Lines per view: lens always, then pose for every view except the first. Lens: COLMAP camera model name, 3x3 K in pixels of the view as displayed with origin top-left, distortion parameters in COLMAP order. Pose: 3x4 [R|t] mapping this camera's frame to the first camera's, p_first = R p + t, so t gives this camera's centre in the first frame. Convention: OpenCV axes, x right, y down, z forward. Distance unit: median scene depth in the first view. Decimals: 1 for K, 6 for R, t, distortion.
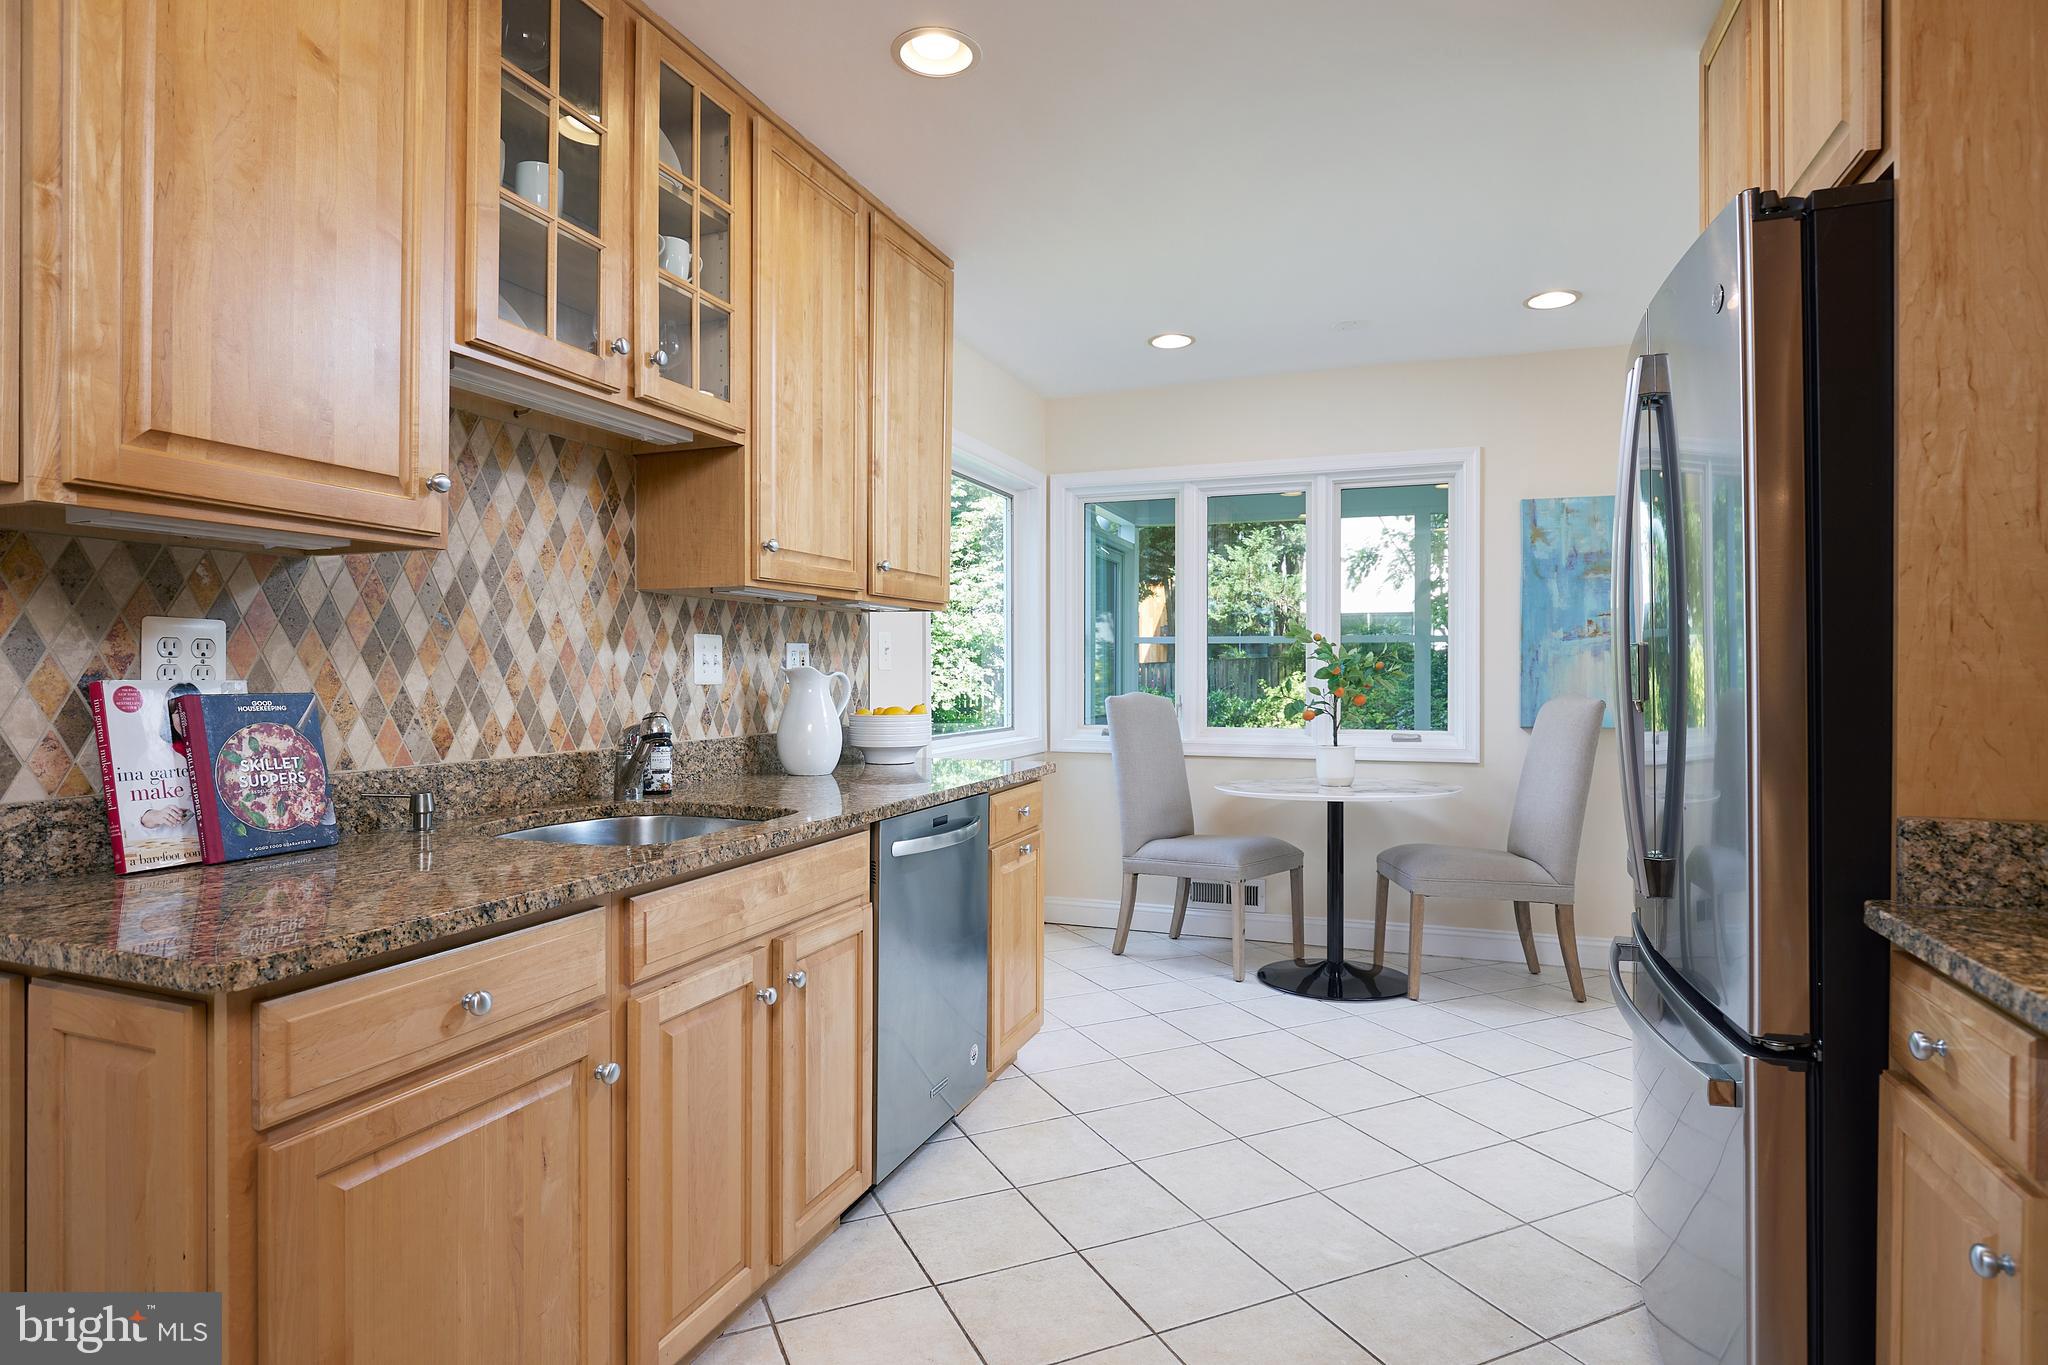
lens RADIAL K [[1107.2, 0, 1031.1], [0, 1107.2, 679.3], [0, 0, 1]] dist [-0.001734, -0.000507]
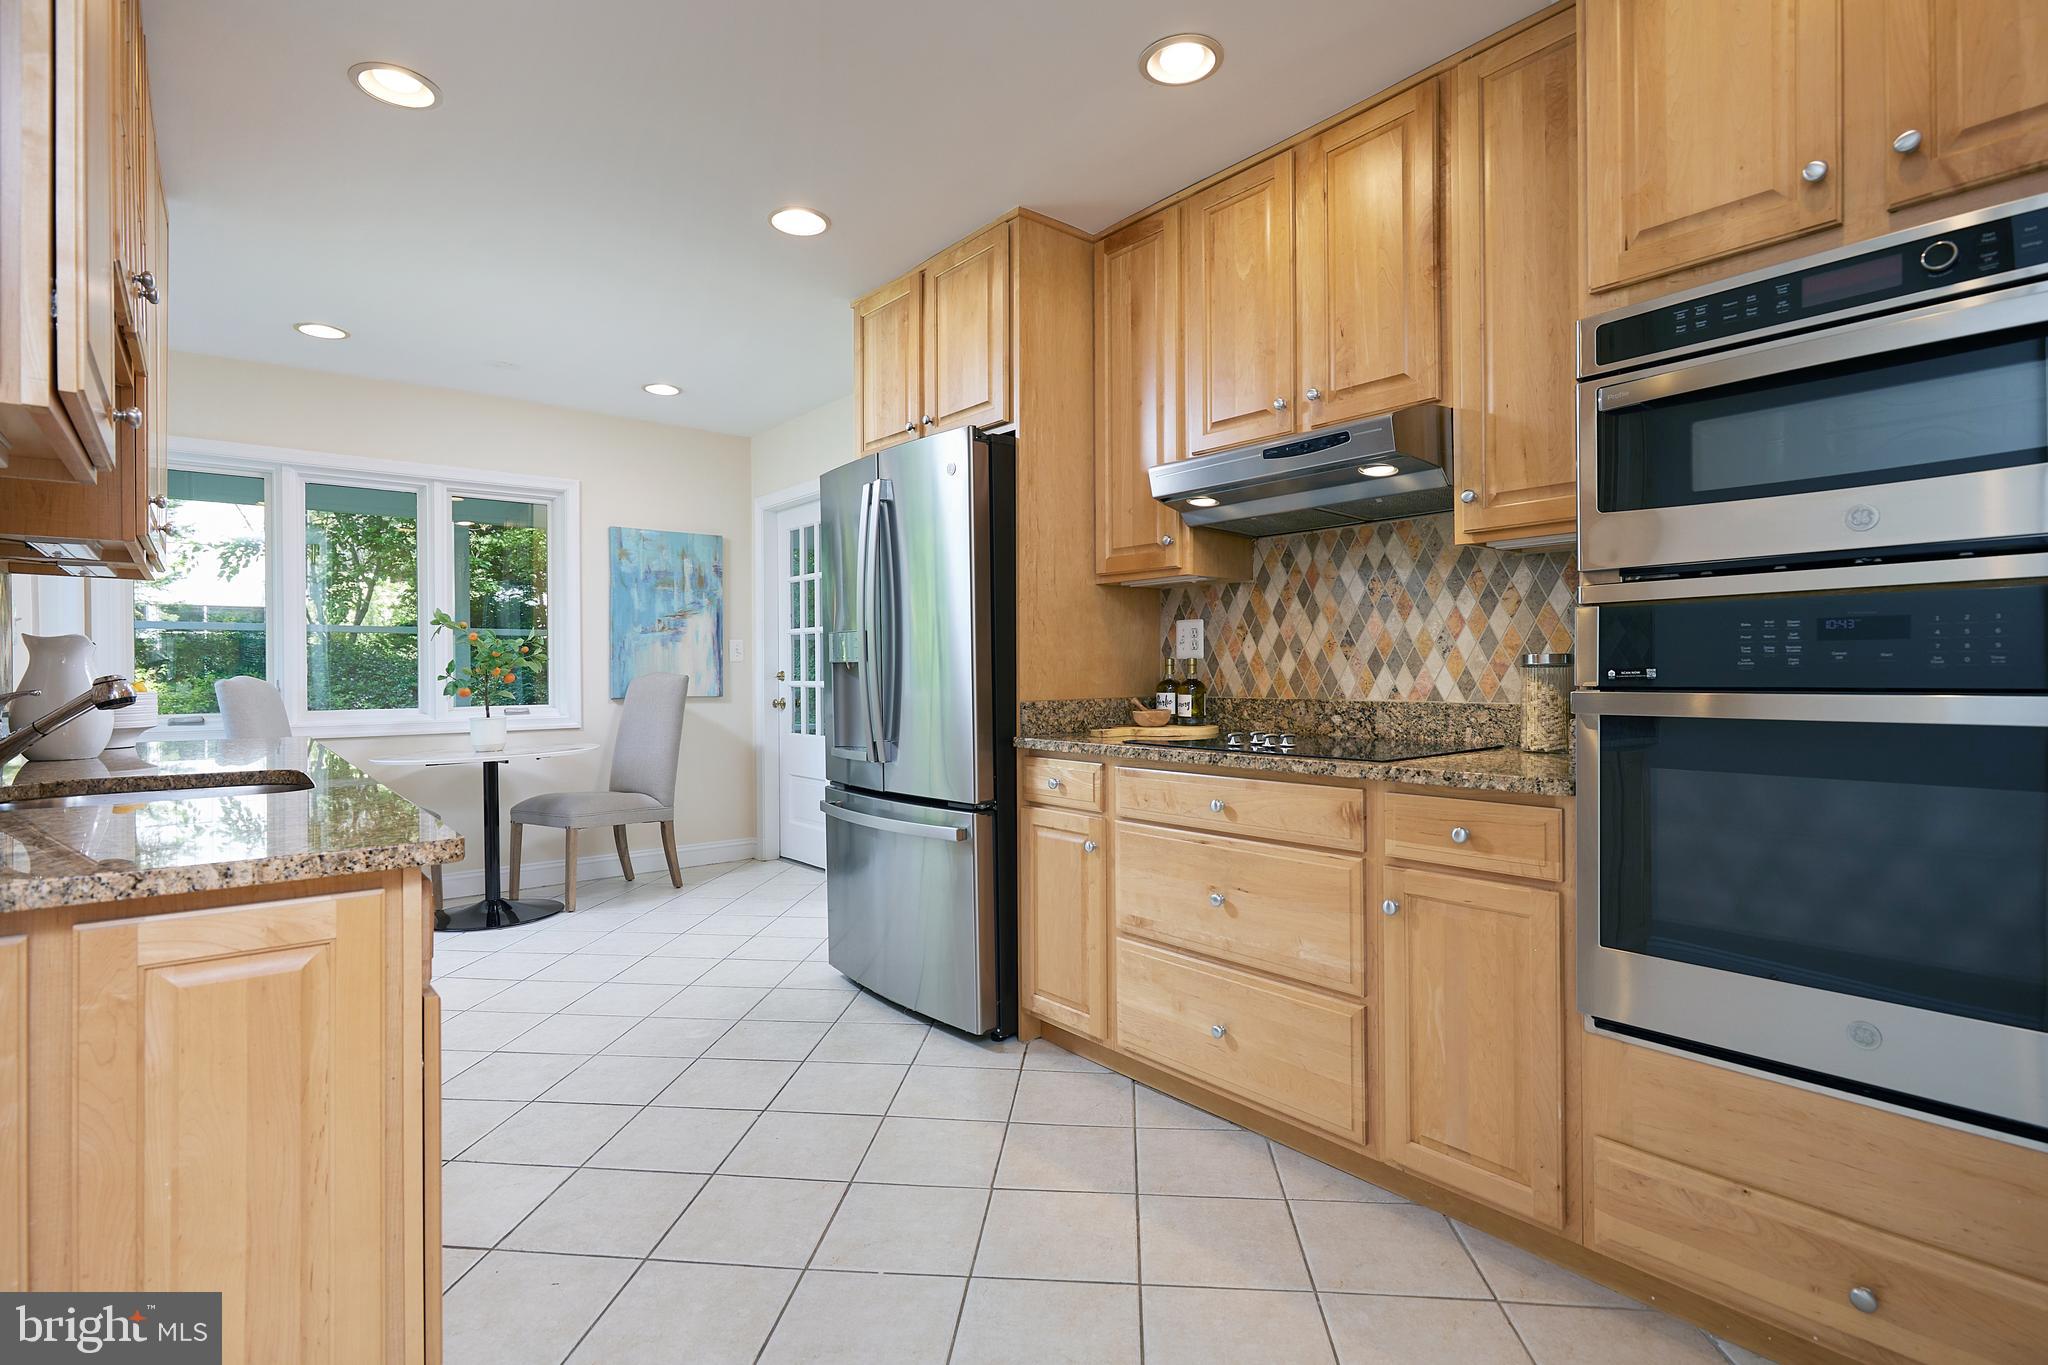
lens RADIAL K [[1023.1, 0, 1032.8], [0, 1023.1, 674.1], [0, 0, 1]] dist [0.005078, 0.000012]
pose [[0.502734, -0.006893, 0.864414, -0.590325], [0.012889, 0.999917, 0.000477, 0.032523], [-0.864345, 0.010902, 0.502781, -0.077336]]
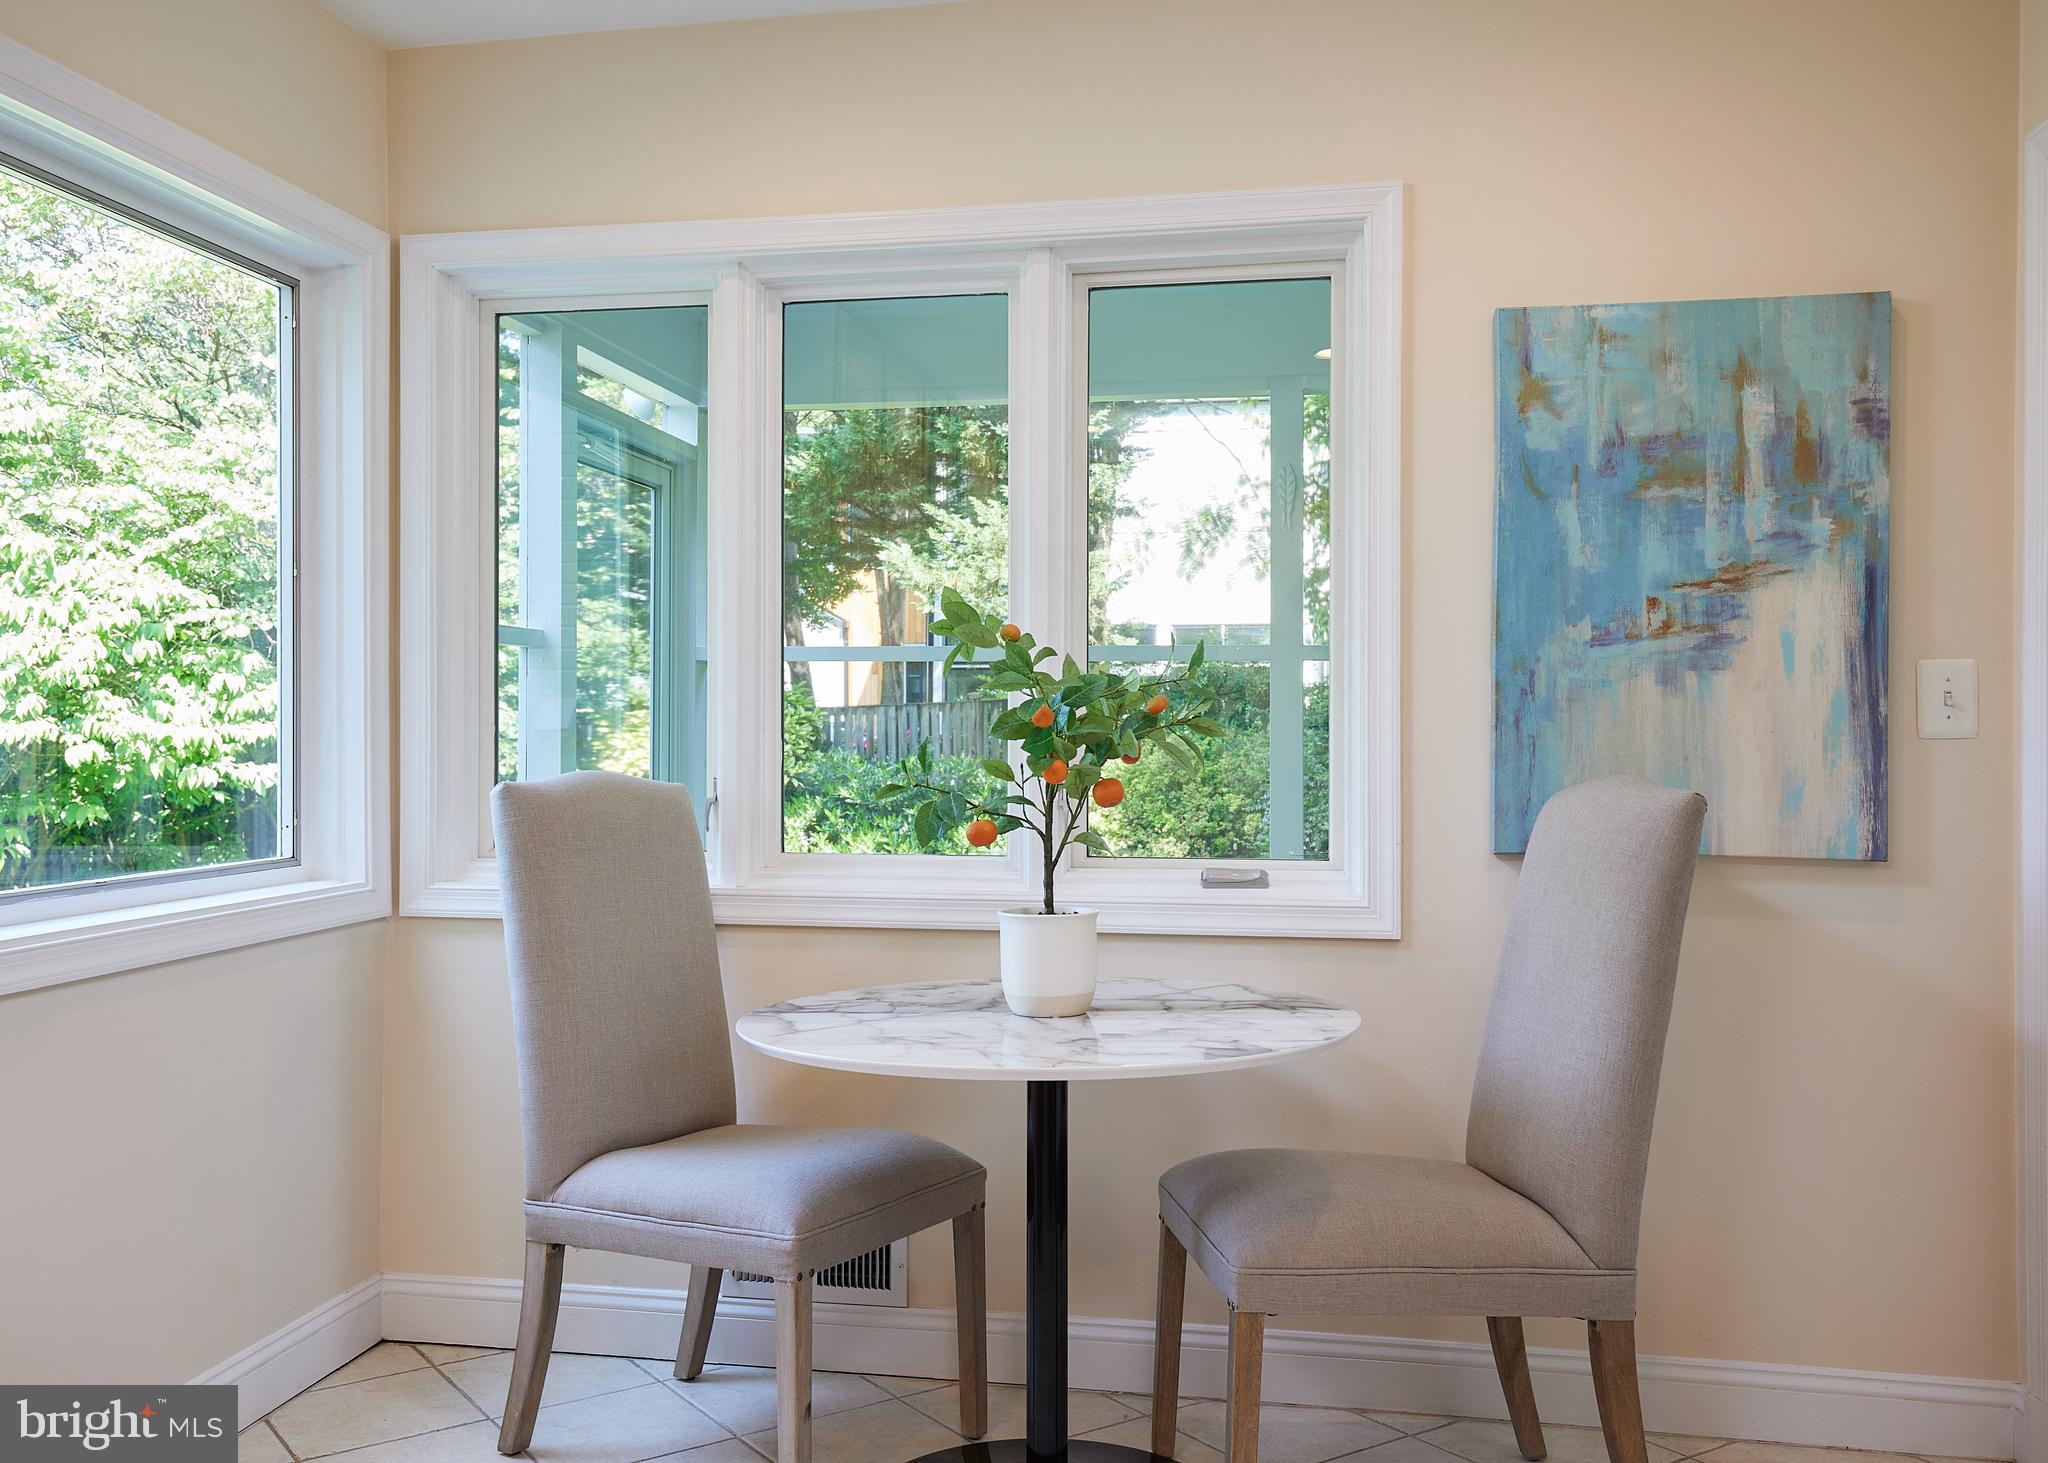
lens RADIAL K [[1749.0, 0, 1014.0], [0, 1749.0, 733.0], [0, 0, 1]] dist [0.037352, -0.001903]
pose [[0.985780, 0.000057, 0.168041, 0.247737], [0.000097, 1.000000, -0.000914, -0.002676], [-0.168041, 0.000917, 0.985780, 0.615434]]
